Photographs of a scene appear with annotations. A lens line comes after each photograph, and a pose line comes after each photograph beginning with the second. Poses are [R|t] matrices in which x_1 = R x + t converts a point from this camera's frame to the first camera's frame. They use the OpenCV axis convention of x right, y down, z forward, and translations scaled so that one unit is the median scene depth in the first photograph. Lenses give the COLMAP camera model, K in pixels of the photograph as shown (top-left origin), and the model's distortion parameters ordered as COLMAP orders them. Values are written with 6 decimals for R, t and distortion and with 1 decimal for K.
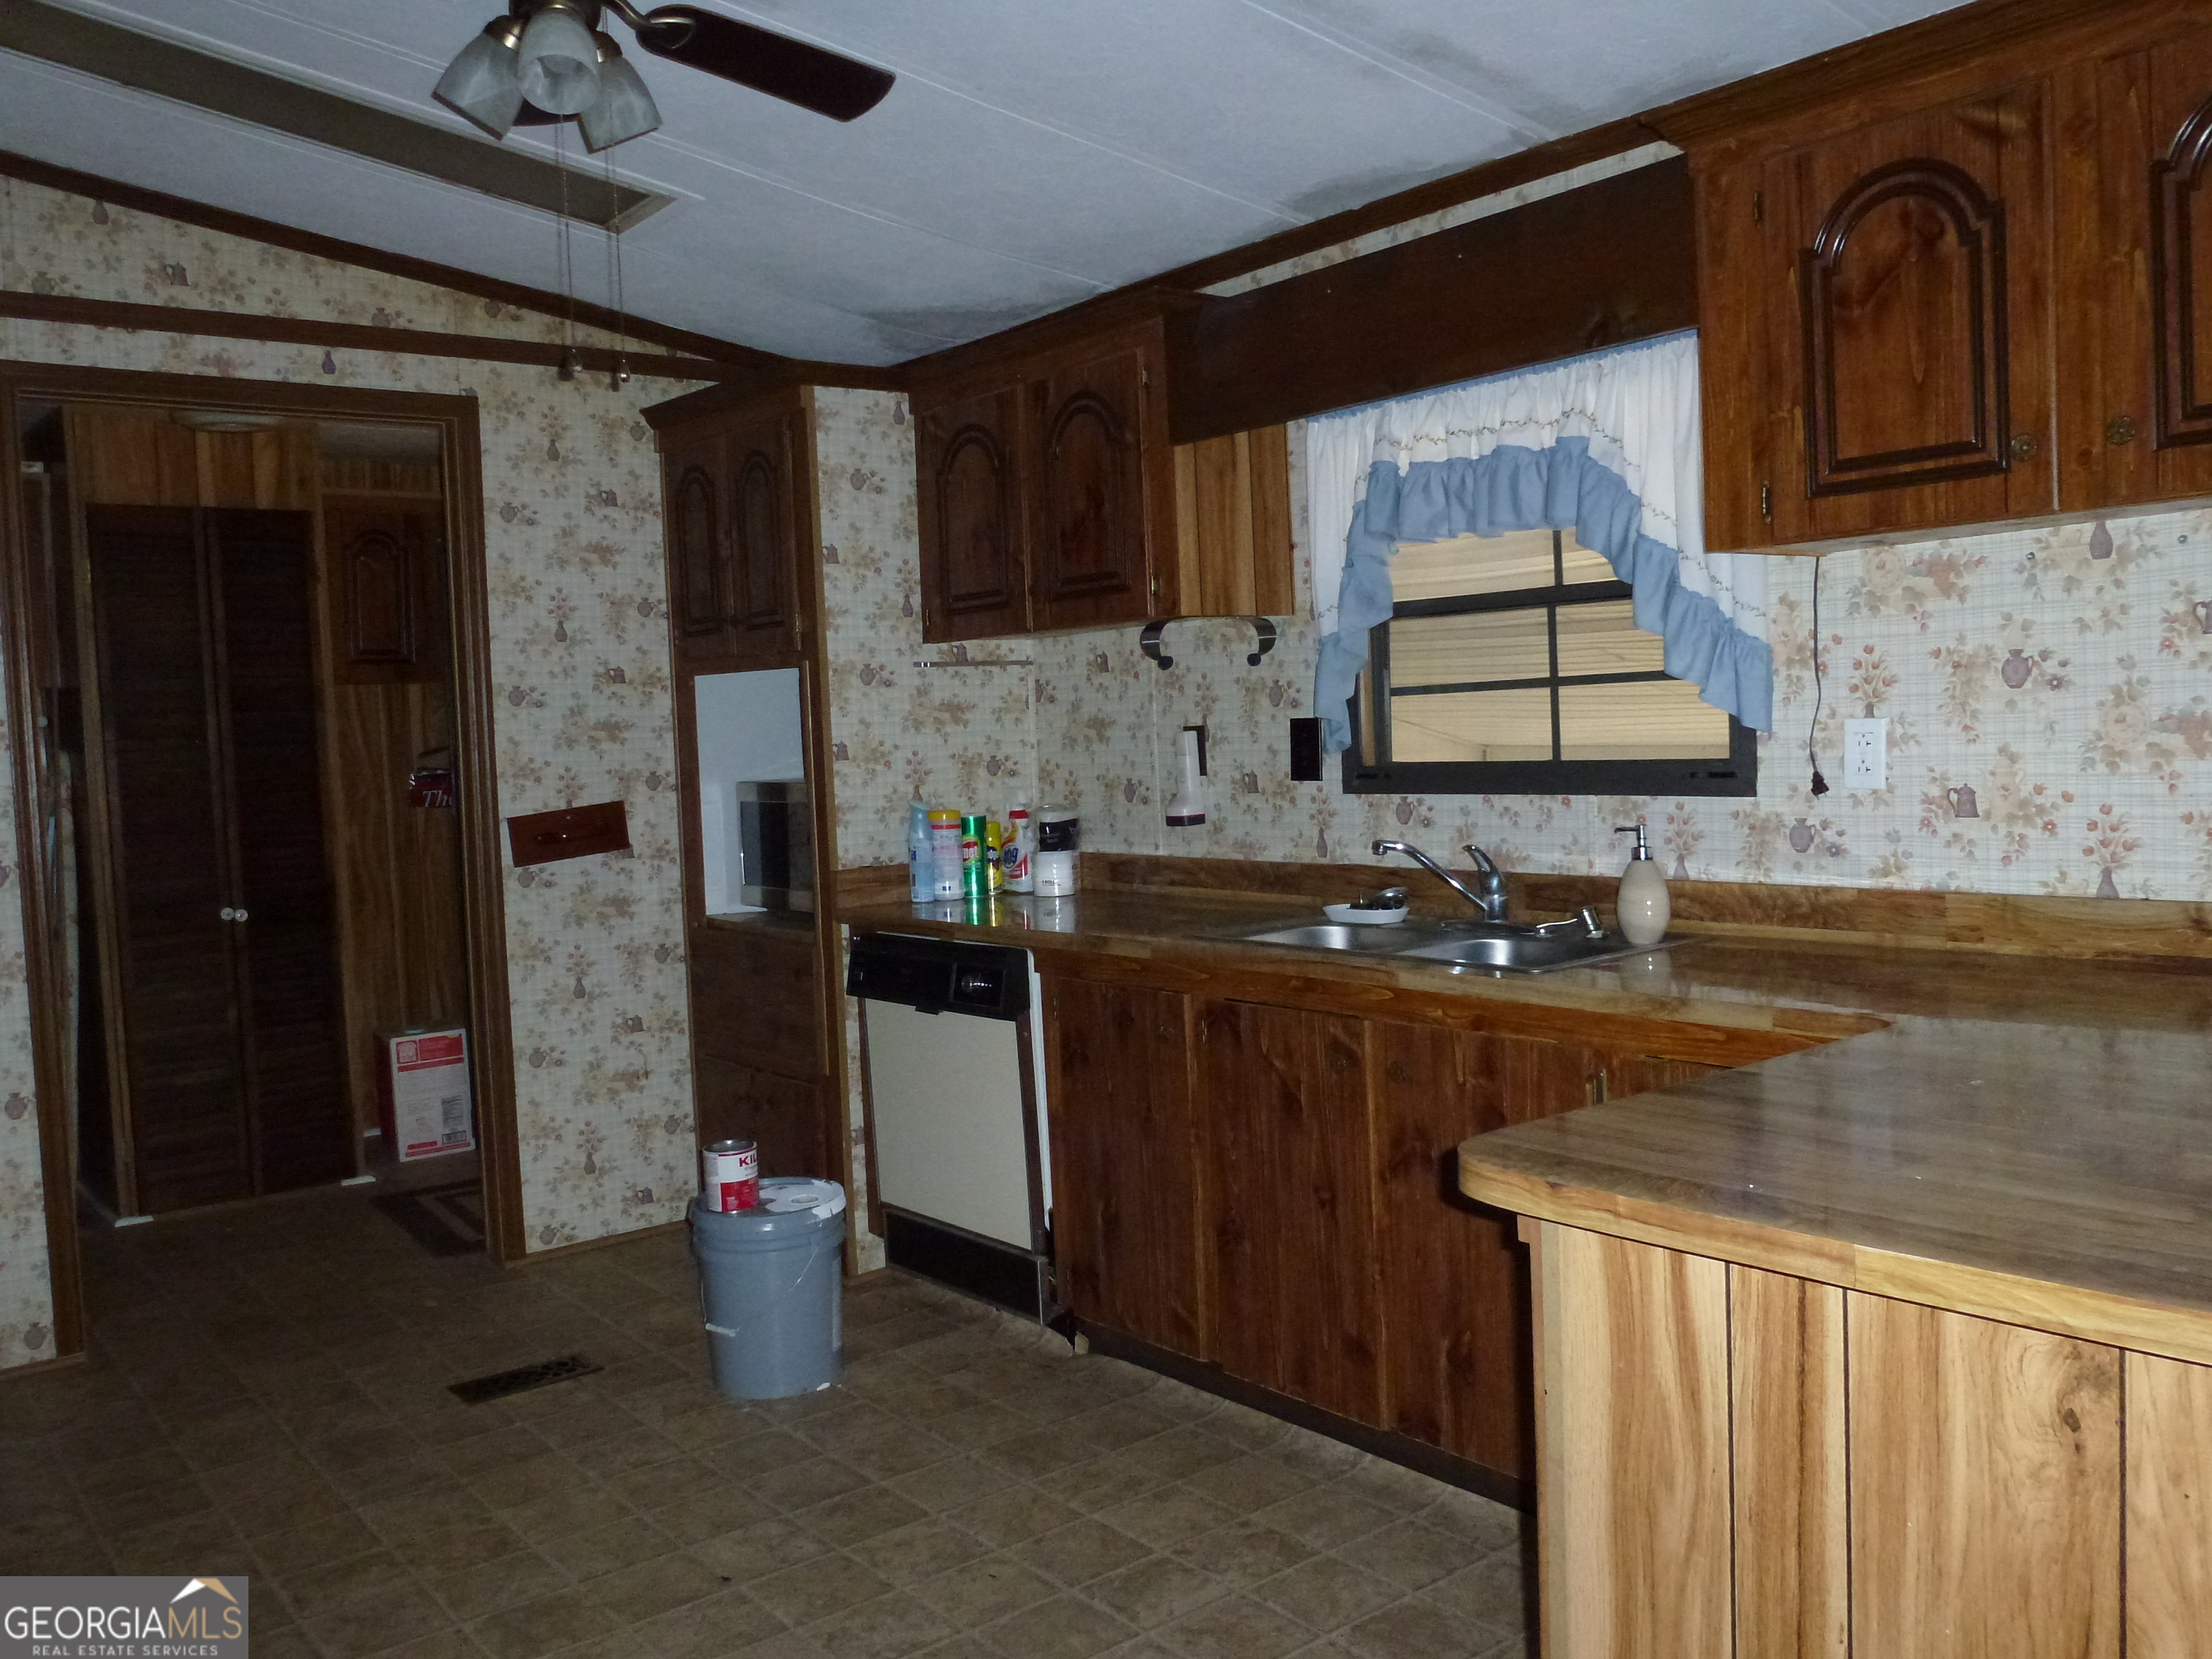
lens RADIAL K [[1828.5, 0, 1092.5], [0, 1828.5, 819.3], [0, 0, 1]] dist [0.000452, -0.000950]
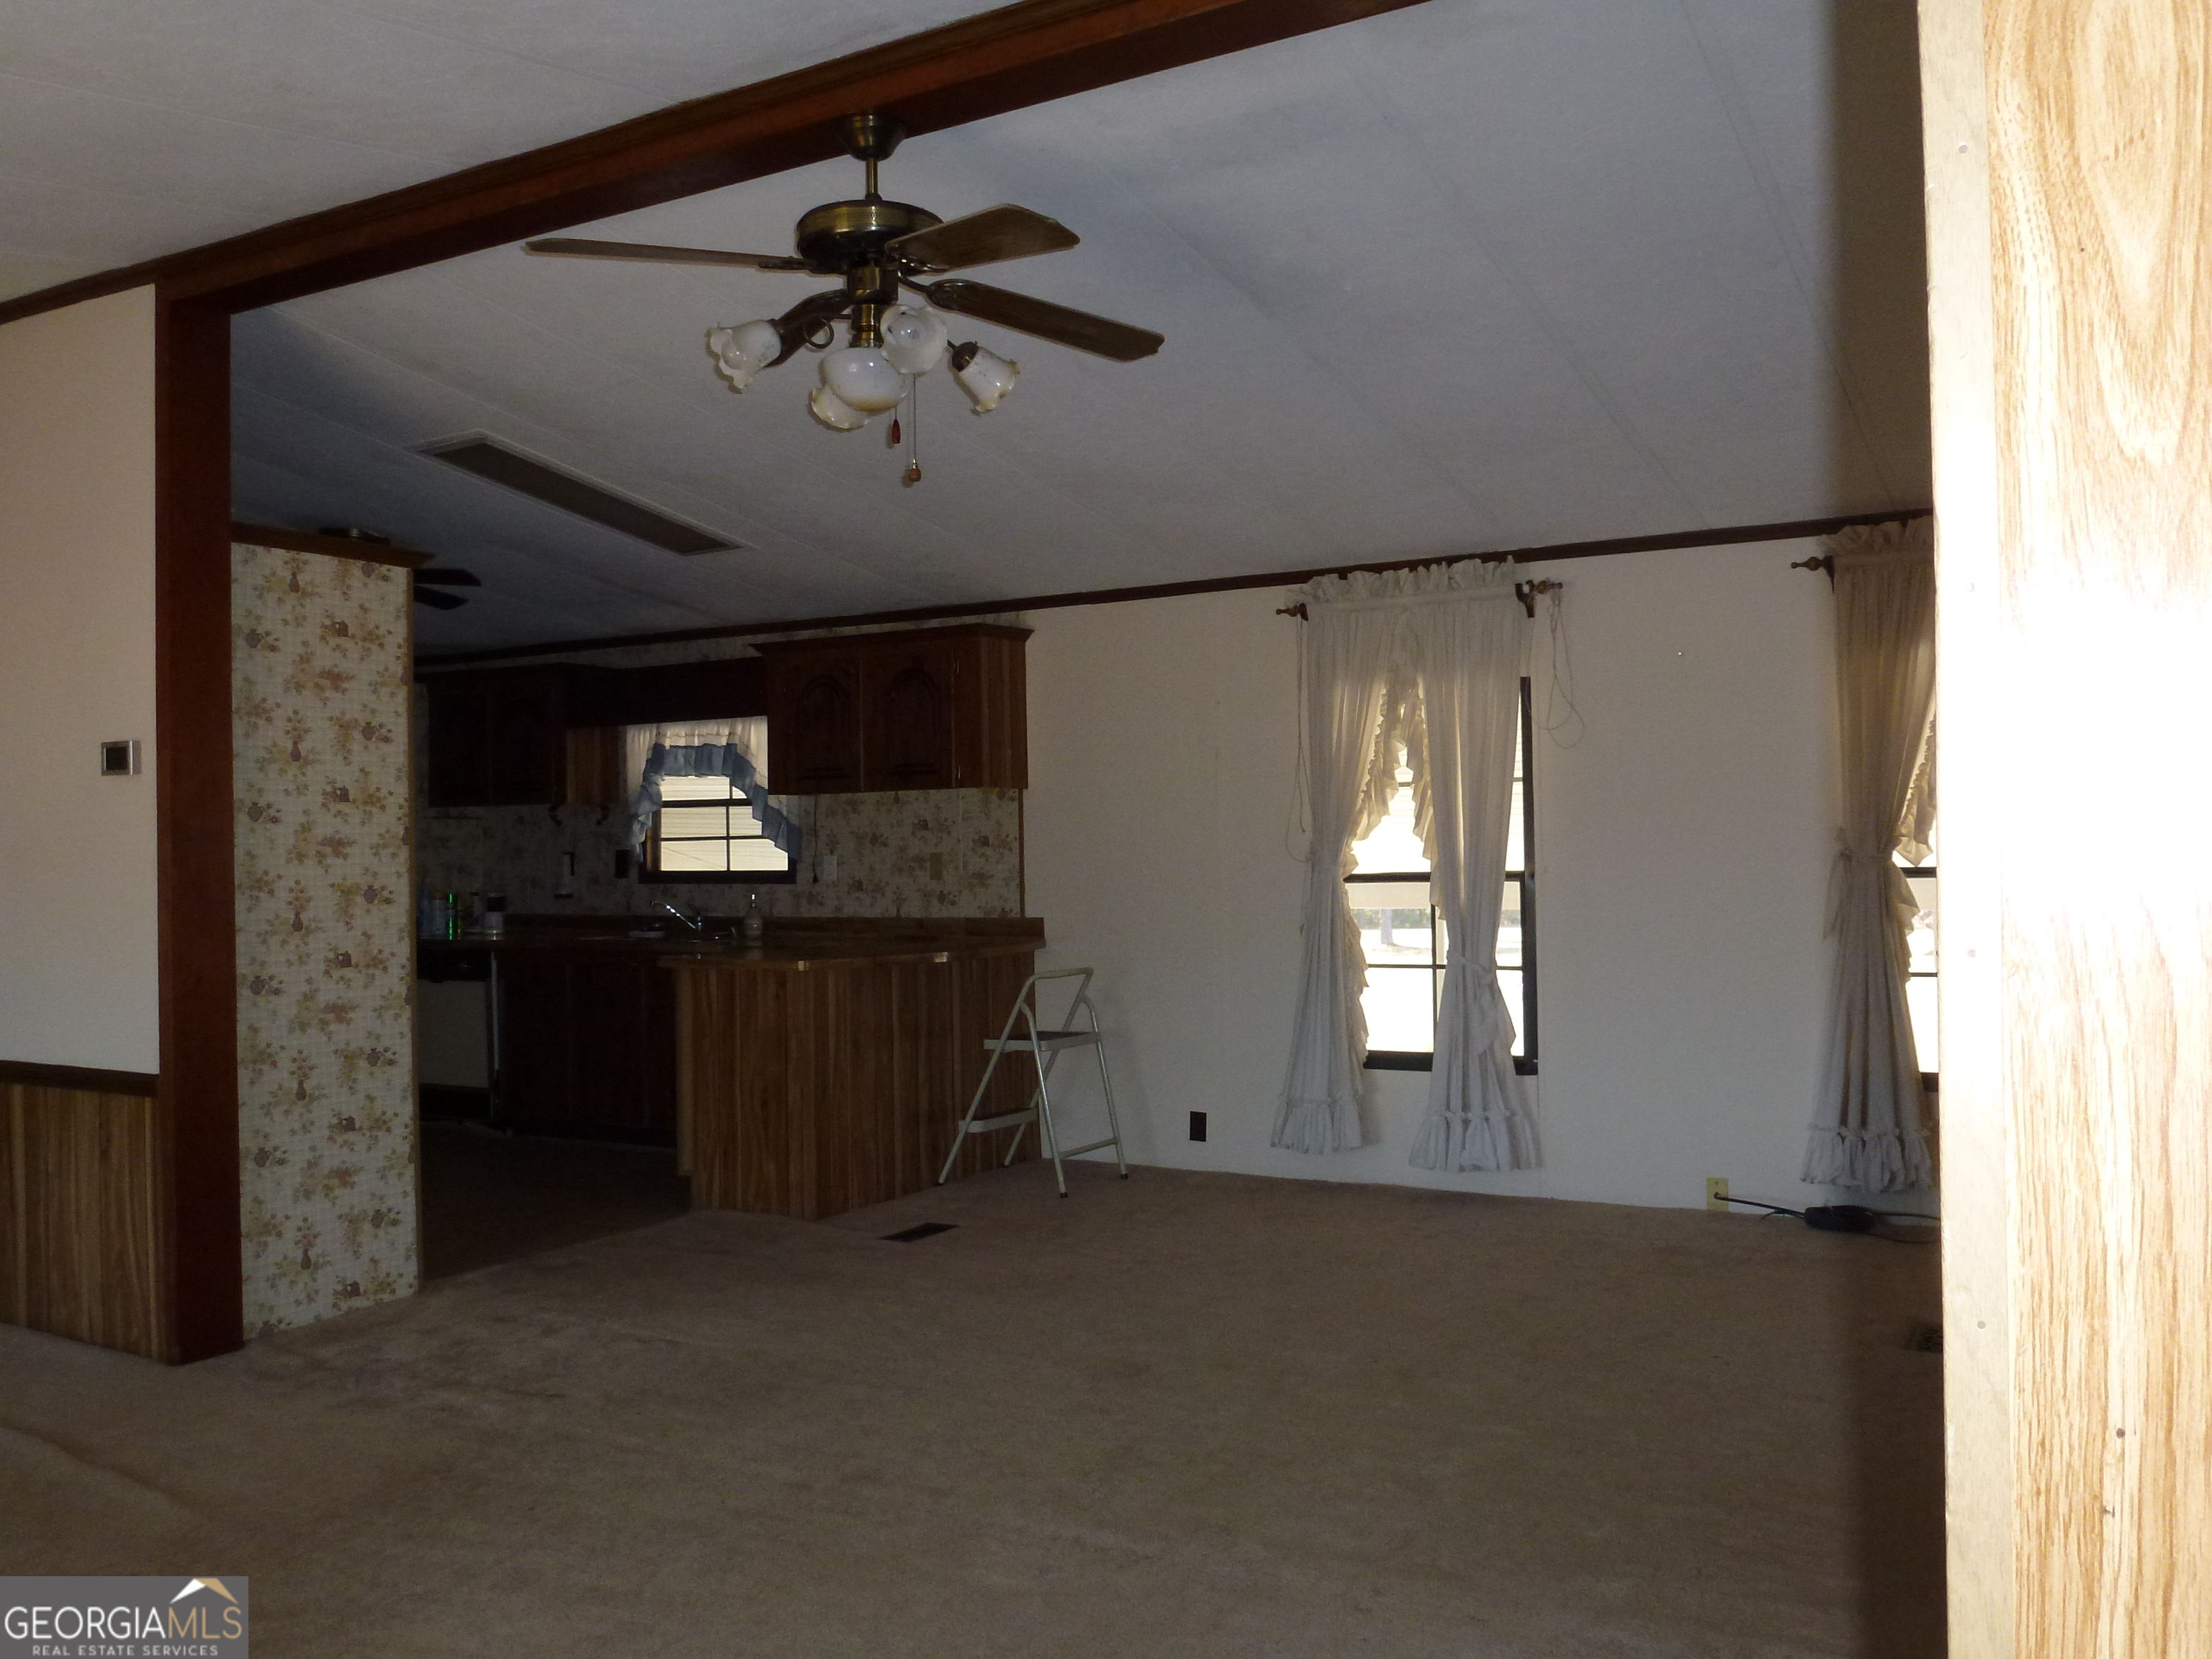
lens RADIAL K [[1828.5, 0, 1105.3], [0, 1828.5, 841.4], [0, 0, 1]] dist [0.000452, -0.000950]
pose [[0.930521, 0.031228, 0.364905, -0.139592], [-0.007332, 0.997747, -0.066688, 0.073618], [-0.366165, 0.059379, 0.928653, -1.202140]]
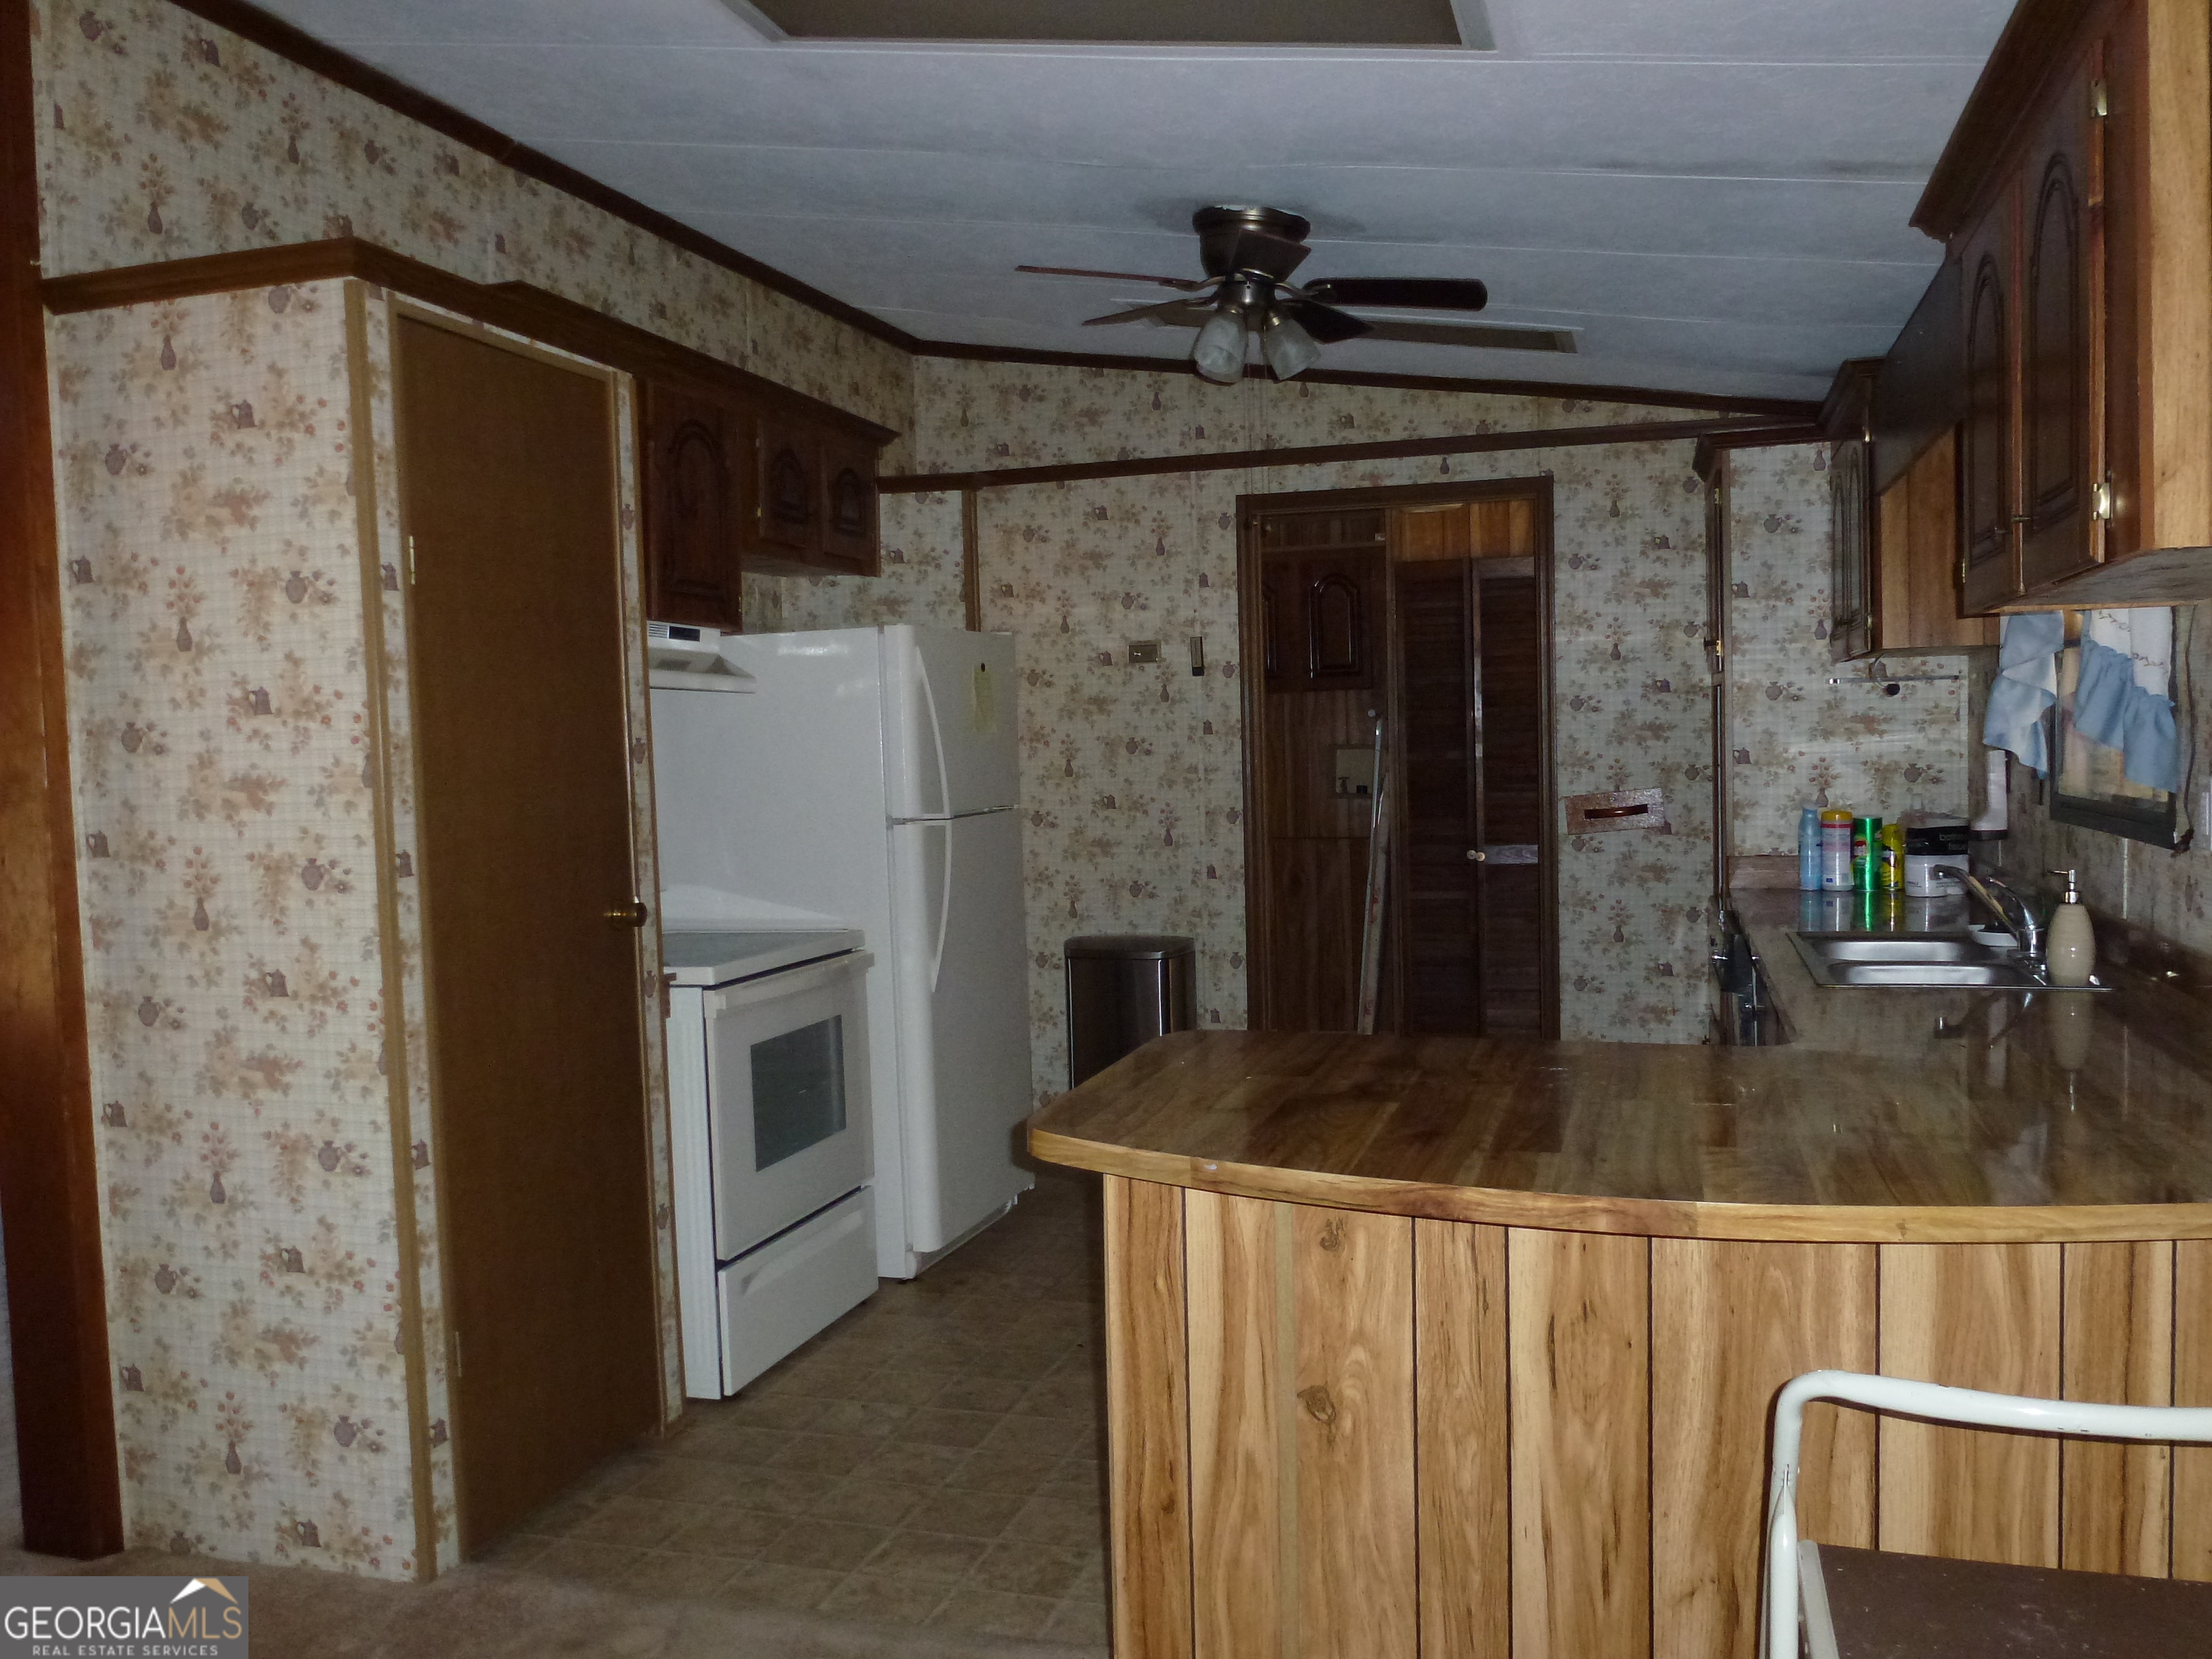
lens RADIAL K [[1828.5, 0, 1110.2], [0, 1828.5, 829.8], [0, 0, 1]] dist [0.000452, -0.000950]
pose [[0.580081, 0.068349, -0.811686, 0.608362], [-0.041262, 0.997660, 0.054520, -0.038662], [0.813513, 0.001866, 0.581544, -0.023241]]
